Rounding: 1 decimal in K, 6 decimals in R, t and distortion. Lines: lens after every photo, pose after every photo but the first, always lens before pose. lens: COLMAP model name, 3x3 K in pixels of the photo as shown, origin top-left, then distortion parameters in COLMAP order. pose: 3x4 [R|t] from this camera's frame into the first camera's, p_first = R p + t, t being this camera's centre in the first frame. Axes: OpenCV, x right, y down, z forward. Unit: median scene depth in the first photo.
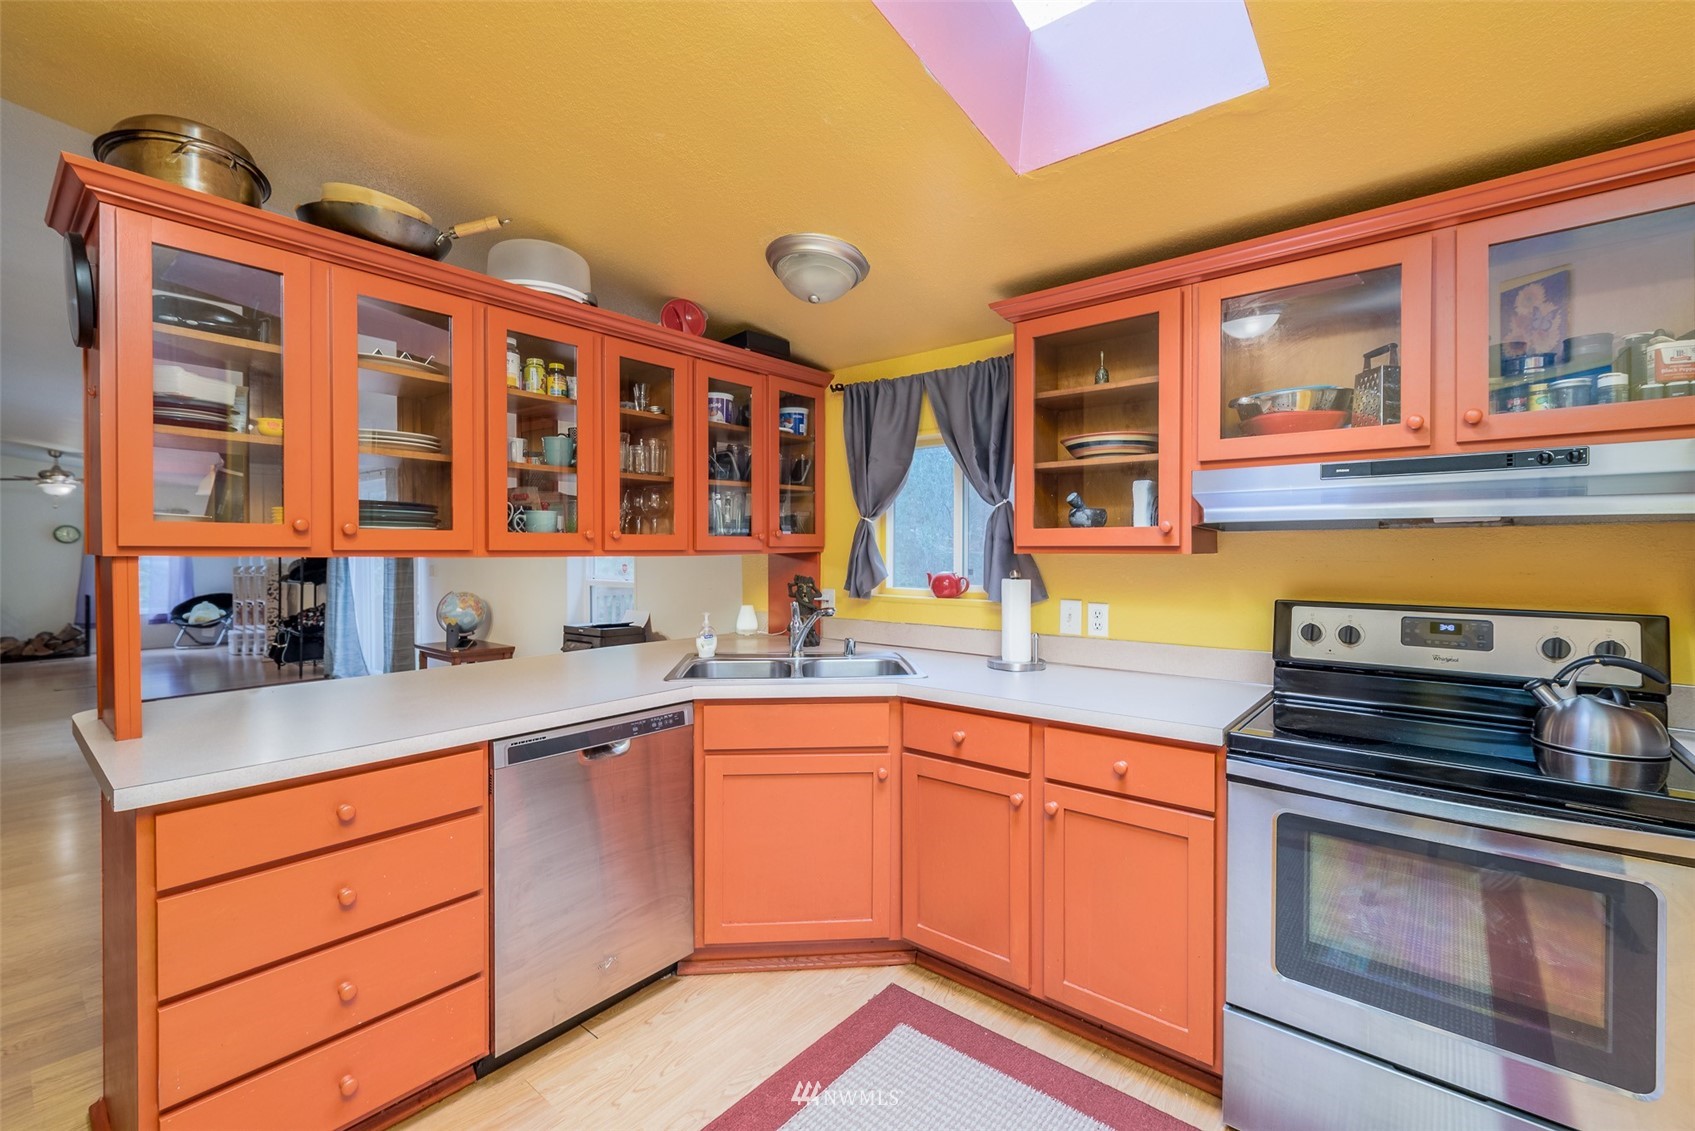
lens RADIAL K [[728.7, 0, 839.9], [0, 728.7, 553.7], [0, 0, 1]] dist [0.011756, 0.000147]
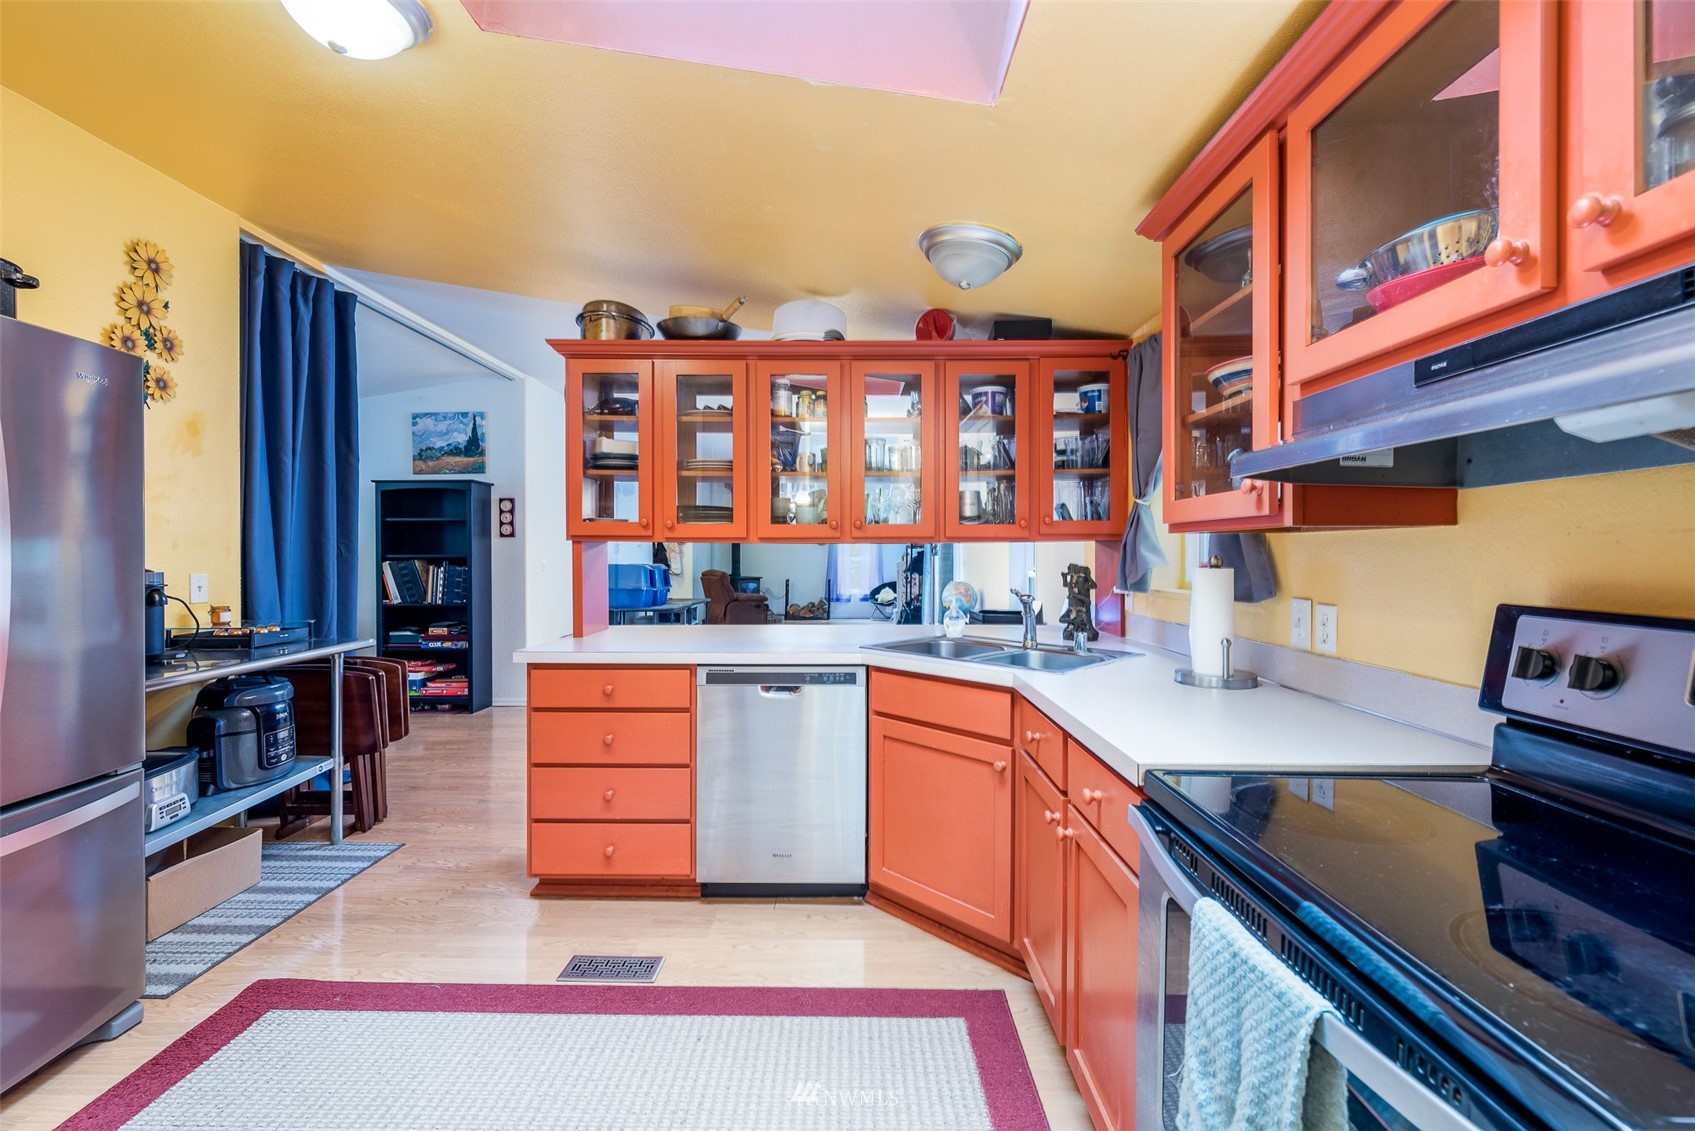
lens RADIAL K [[728.7, 0, 830.7], [0, 728.7, 558.1], [0, 0, 1]] dist [0.011756, 0.000147]
pose [[0.633376, 0.006558, -0.773816, 0.491956], [-0.005524, 0.999977, 0.003953, 0.020347], [0.773825, 0.001771, 0.633398, 0.170444]]
